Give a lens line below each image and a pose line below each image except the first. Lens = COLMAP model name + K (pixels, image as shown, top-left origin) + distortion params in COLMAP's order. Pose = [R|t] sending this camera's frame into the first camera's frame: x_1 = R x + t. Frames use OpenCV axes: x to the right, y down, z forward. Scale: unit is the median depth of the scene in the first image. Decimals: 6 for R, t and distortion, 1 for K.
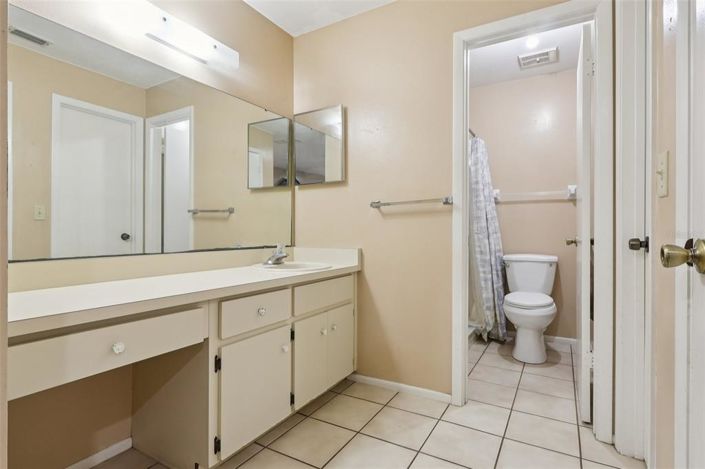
lens RADIAL K [[356.6, 0, 352.5], [0, 356.6, 234.5], [0, 0, 1]] dist [-0.001742, -0.000101]
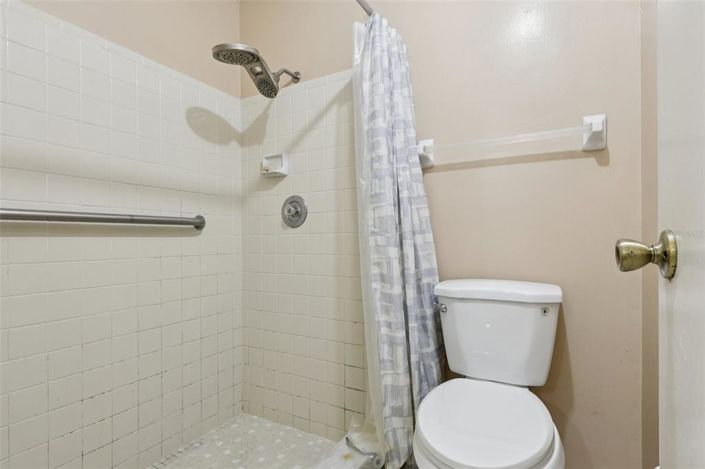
lens RADIAL K [[356.6, 0, 352.5], [0, 356.6, 234.5], [0, 0, 1]] dist [-0.001742, -0.000101]
pose [[0.999956, 0.004063, 0.008415, 0.321560], [-0.003845, 0.999661, -0.025742, 0.009696], [-0.008517, 0.025708, 0.999633, 0.571640]]
